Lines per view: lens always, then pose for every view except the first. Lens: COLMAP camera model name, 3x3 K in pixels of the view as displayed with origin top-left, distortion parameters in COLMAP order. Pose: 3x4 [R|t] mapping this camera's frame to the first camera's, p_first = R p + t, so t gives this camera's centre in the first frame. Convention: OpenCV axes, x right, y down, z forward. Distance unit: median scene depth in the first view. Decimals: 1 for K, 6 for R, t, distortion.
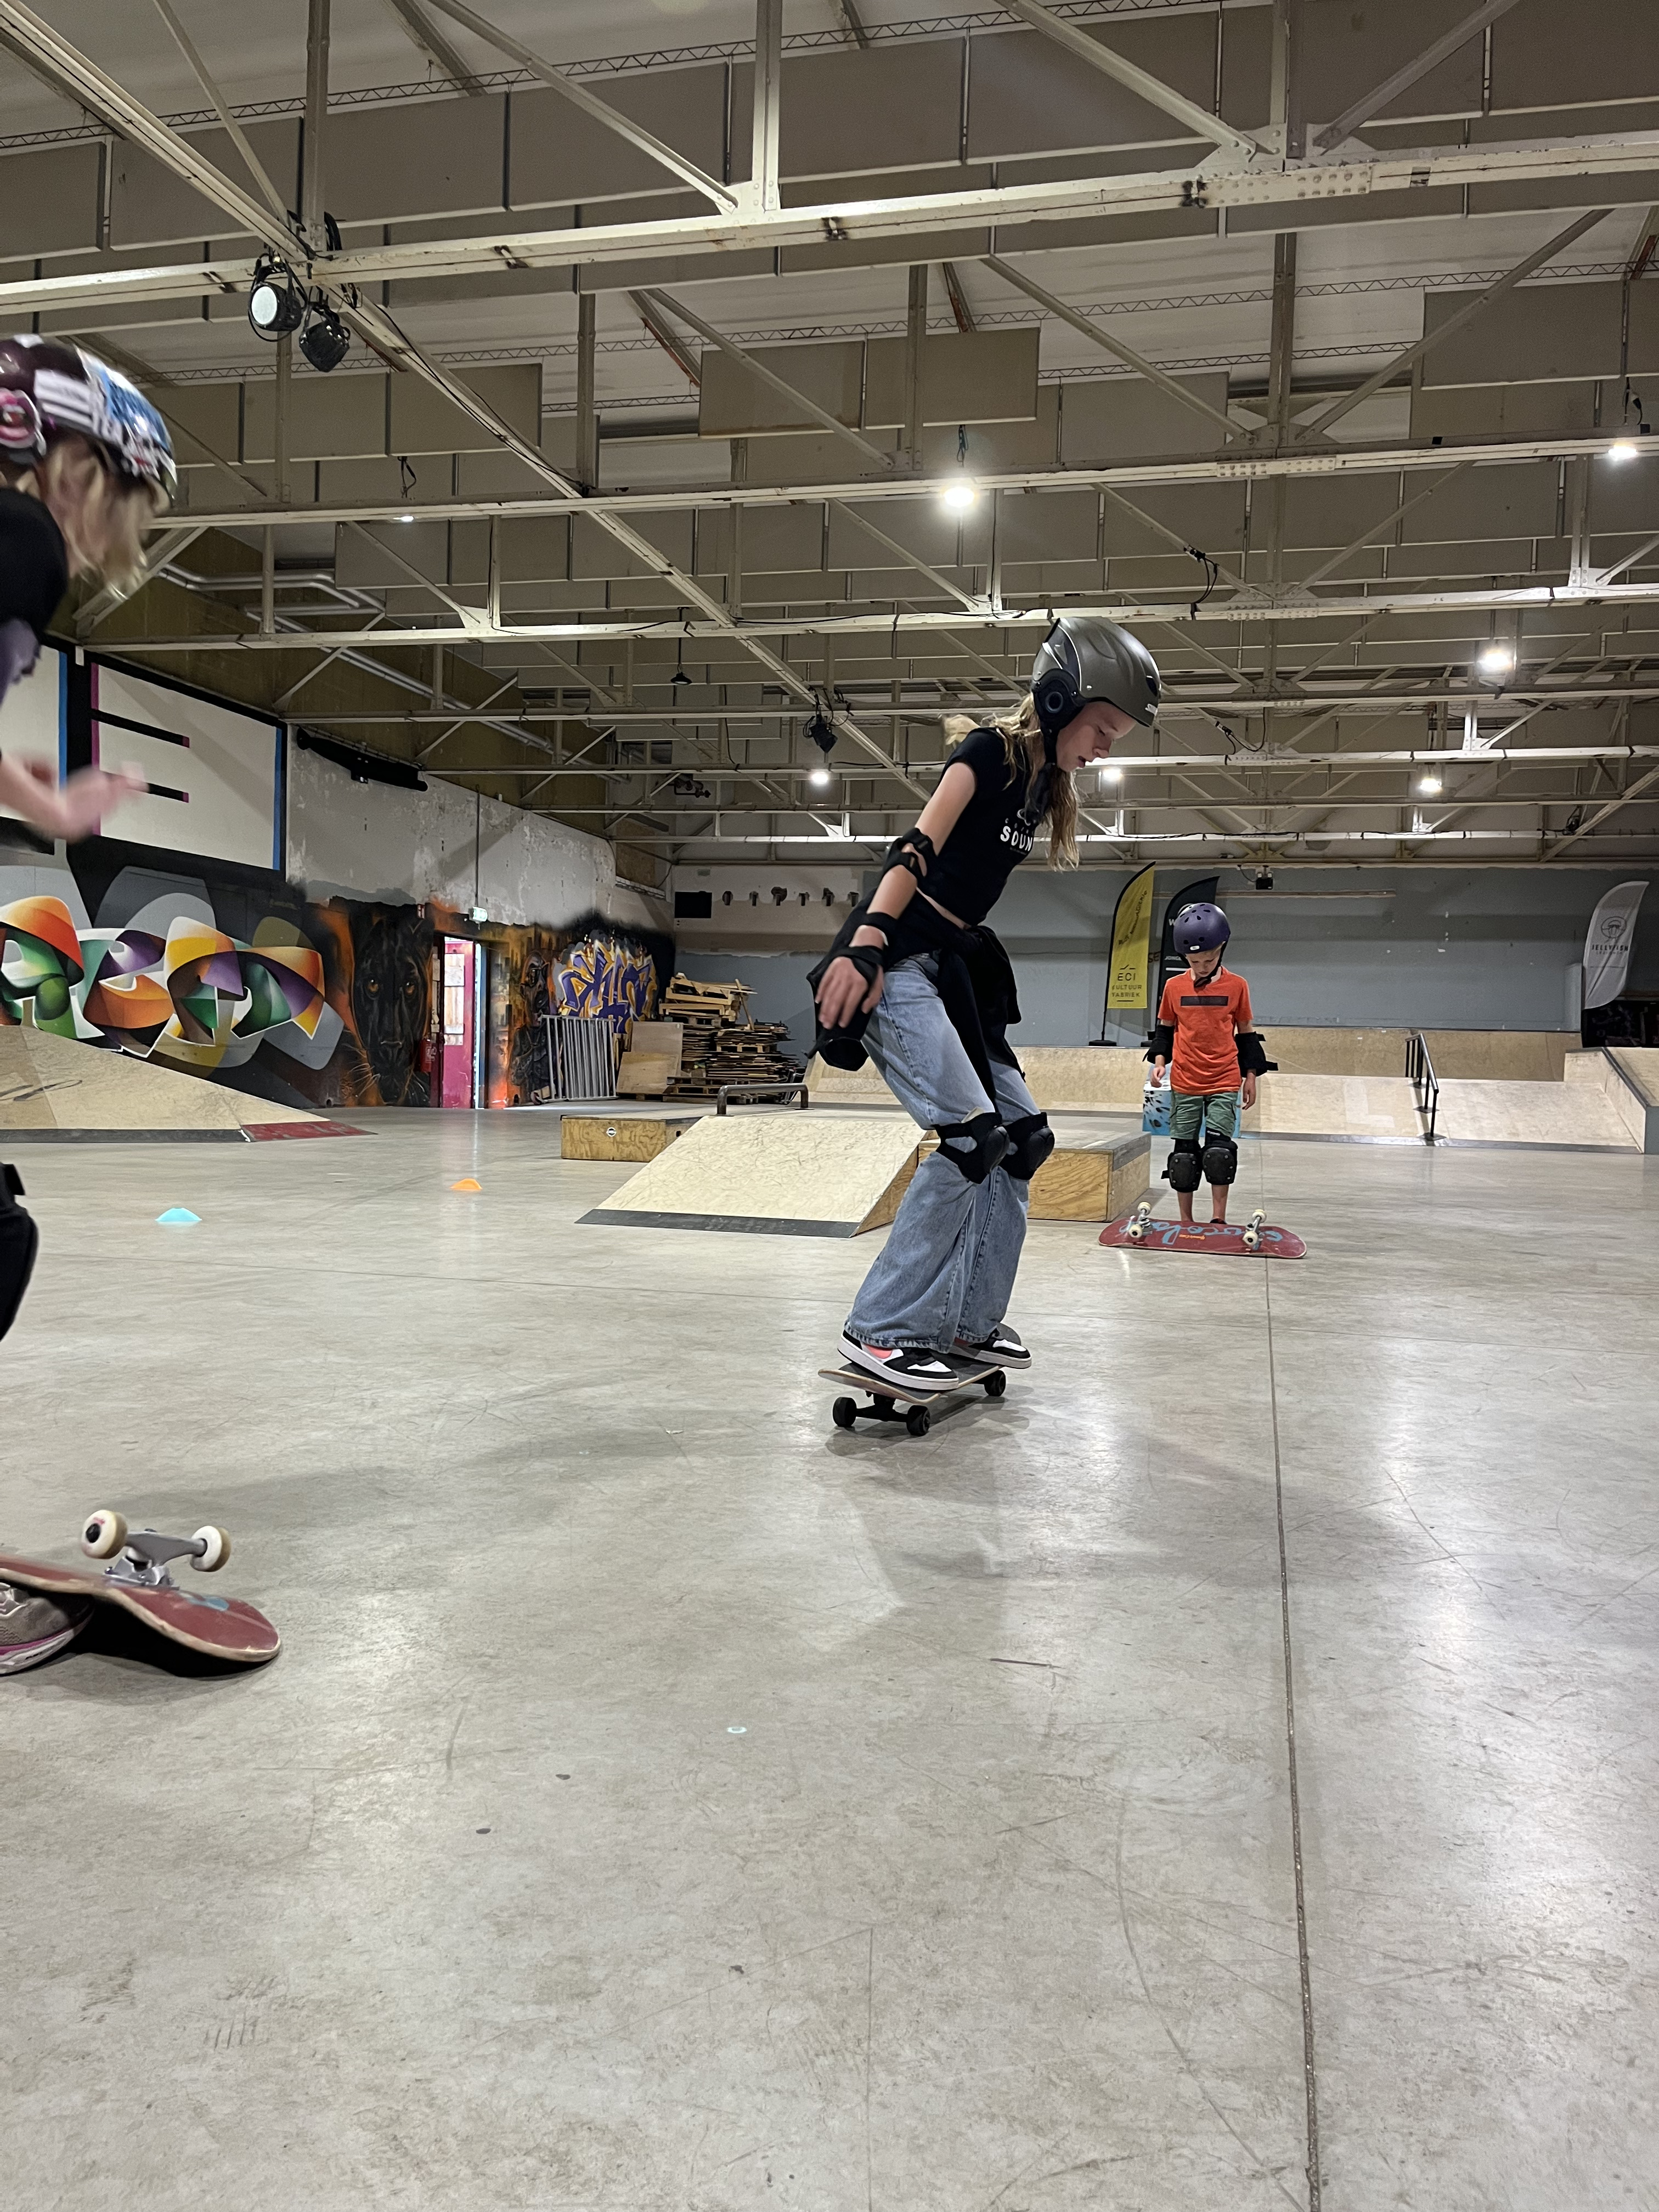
lens RADIAL K [[1671.5, 0, 832.5], [0, 1671.5, 1127.5], [0, 0, 1]] dist [0.090683, -0.120697]
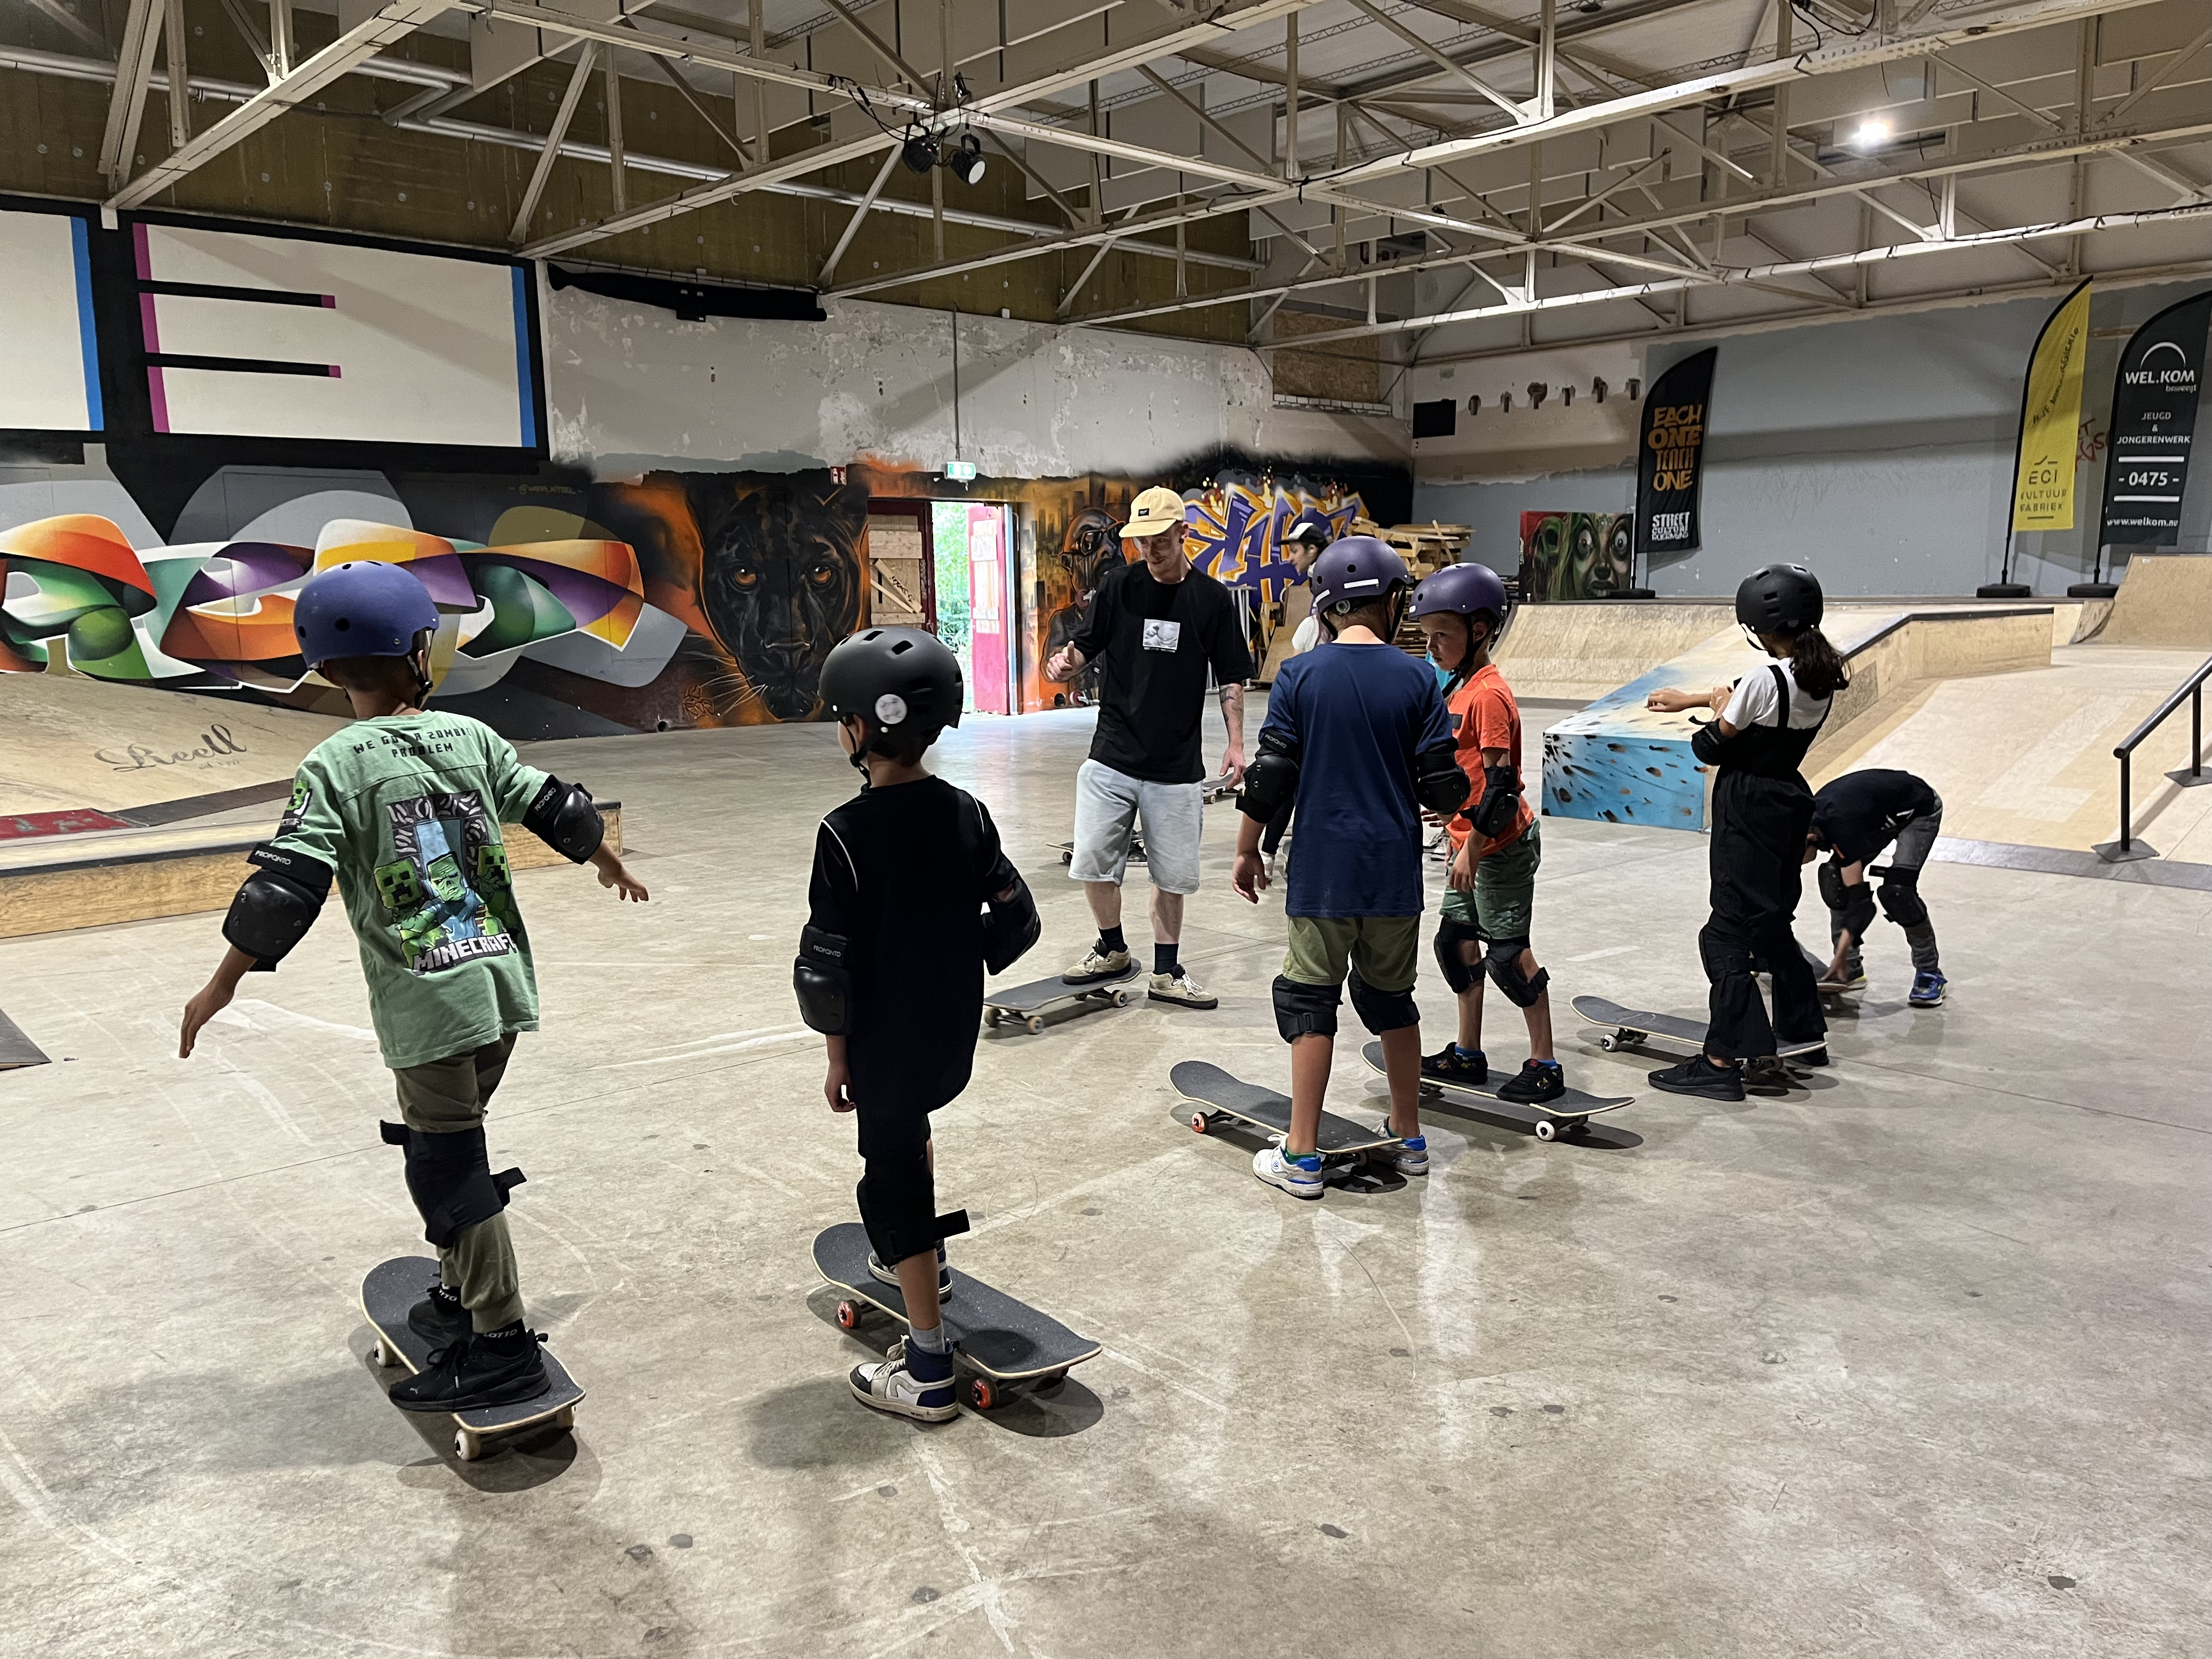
lens RADIAL K [[1671.5, 0, 1106.0], [0, 1671.5, 829.5], [0, 0, 1]] dist [0.090683, -0.120697]
pose [[0.838092, 0.040686, -0.544009, 0.336384], [0.016365, 0.994891, 0.099619, -0.042987], [0.545283, -0.092393, 0.833145, 0.429276]]
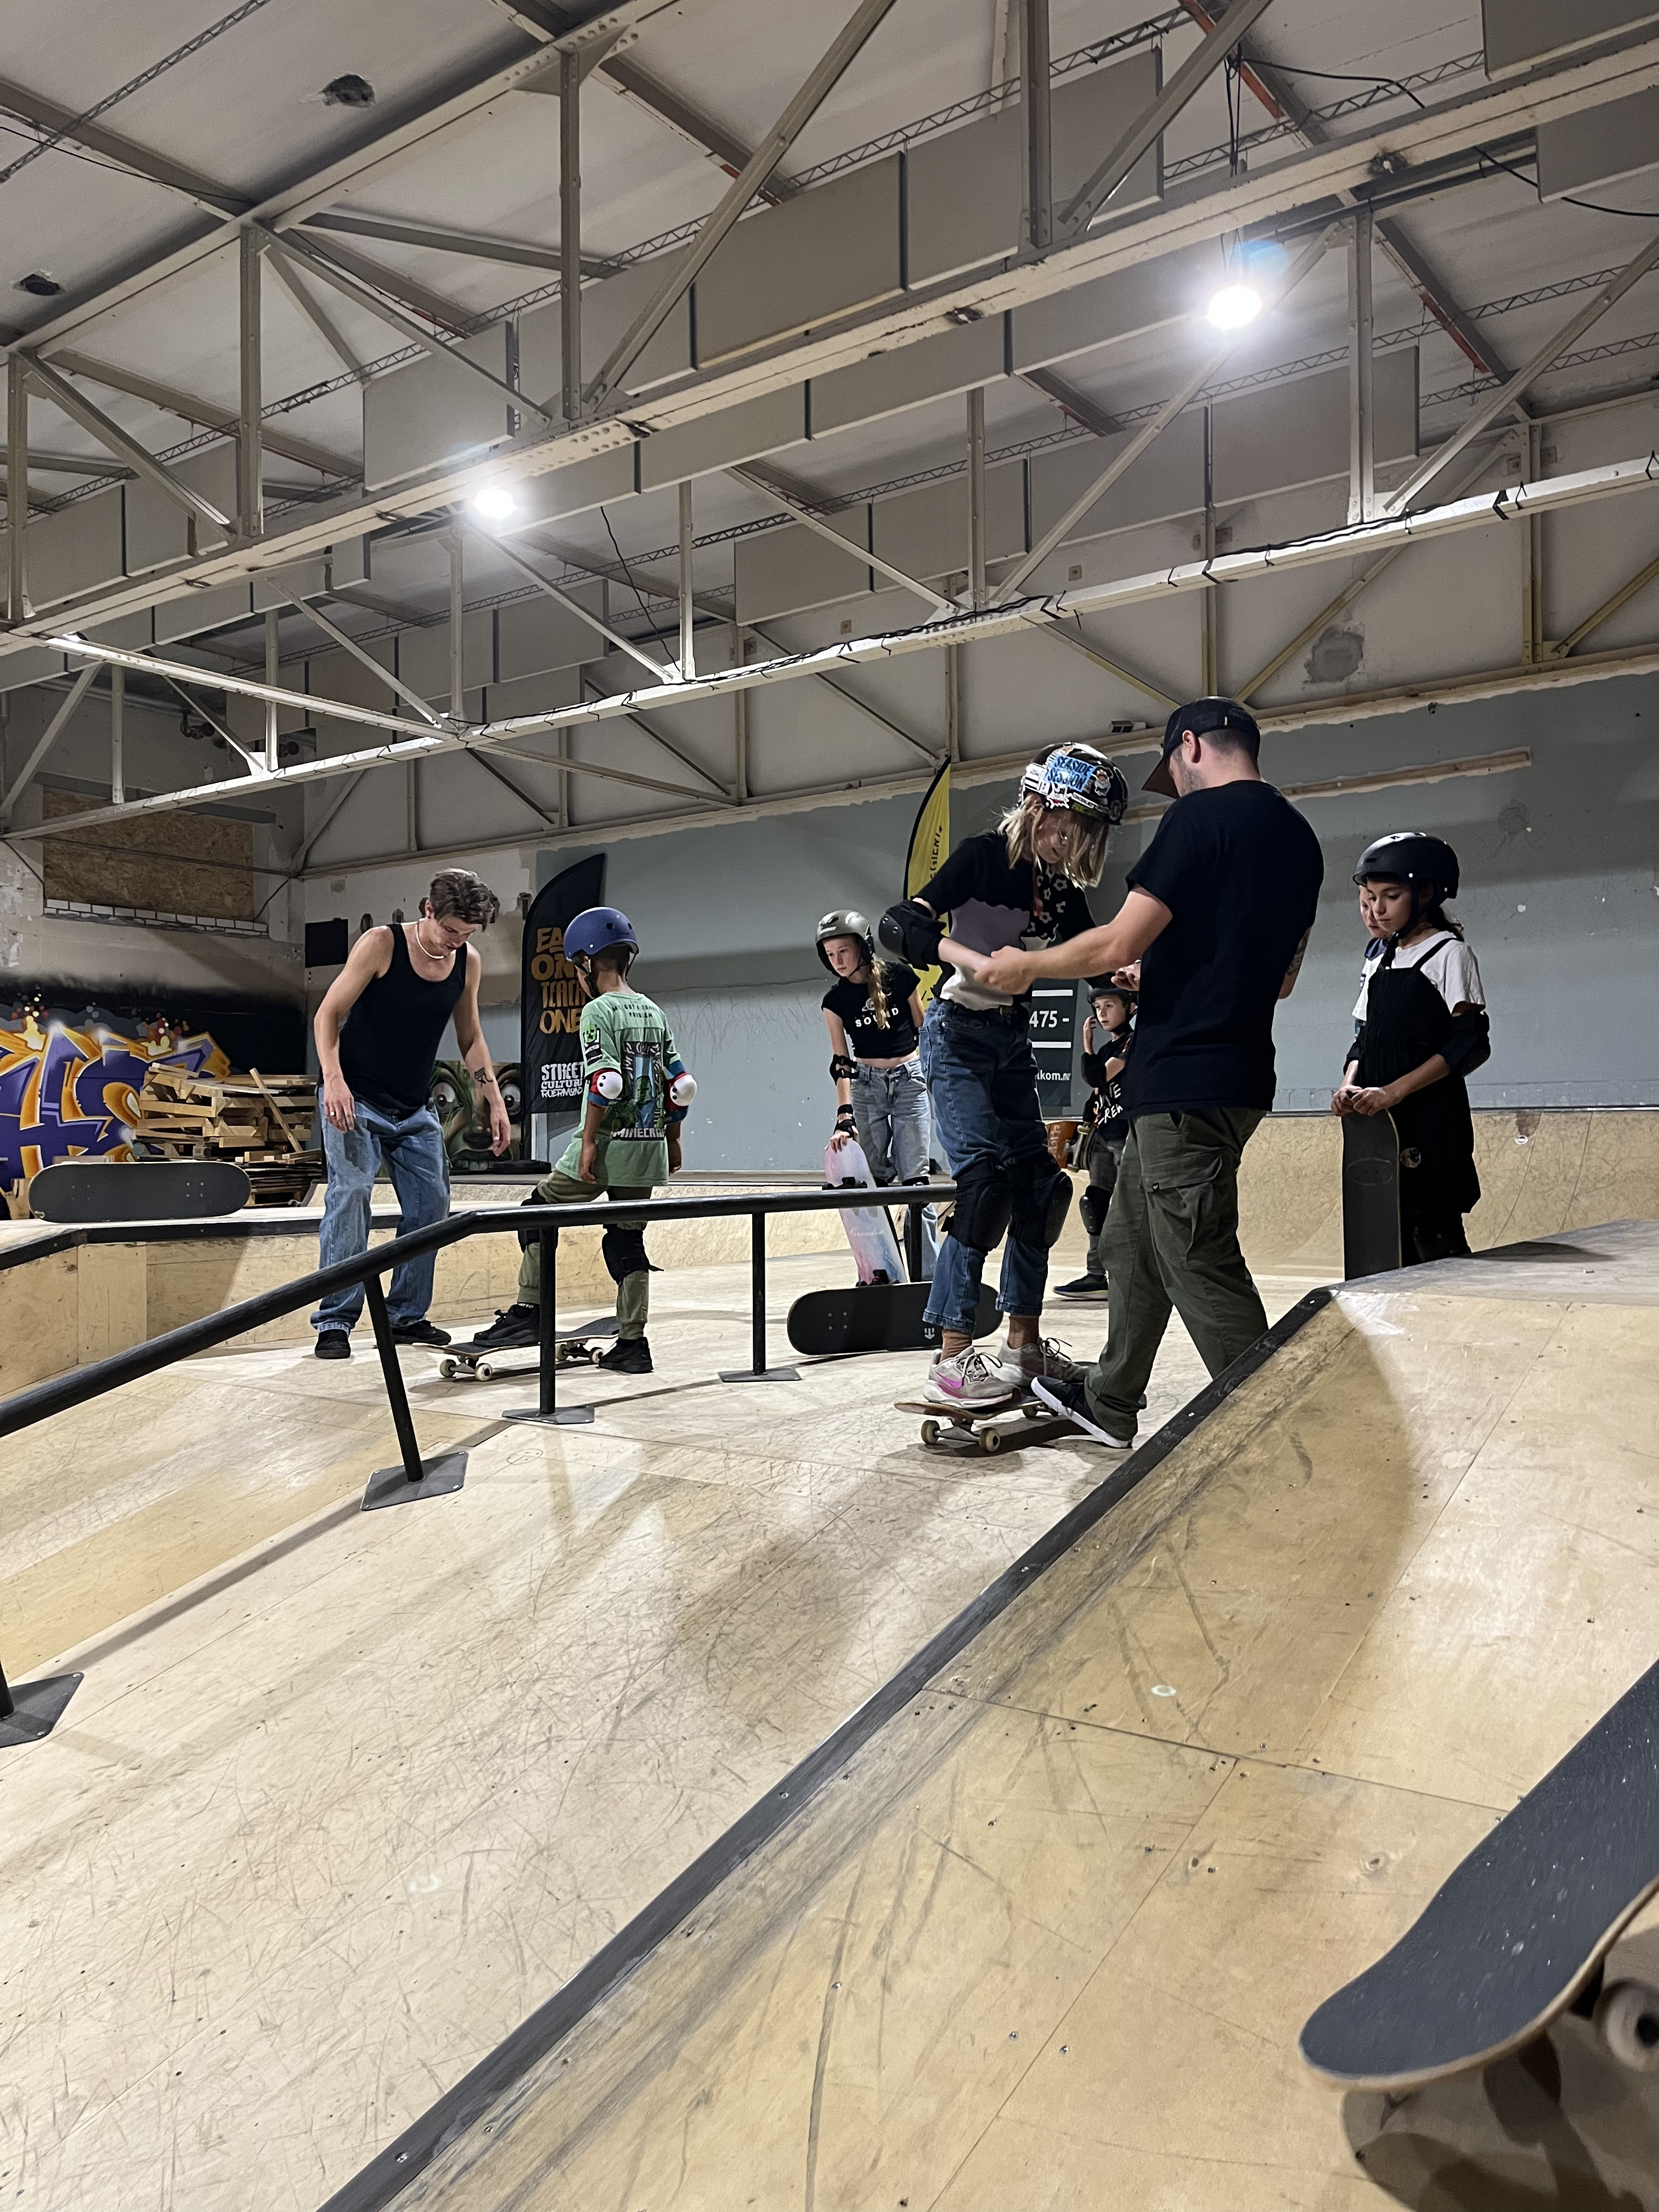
lens RADIAL K [[1671.5, 0, 832.5], [0, 1671.5, 1127.5], [0, 0, 1]] dist [0.090683, -0.120697]
pose [[0.929421, -0.045568, -0.366197, 0.463443], [0.028297, 0.998225, -0.052396, -0.052072], [0.367935, 0.038335, 0.929061, 0.824656]]
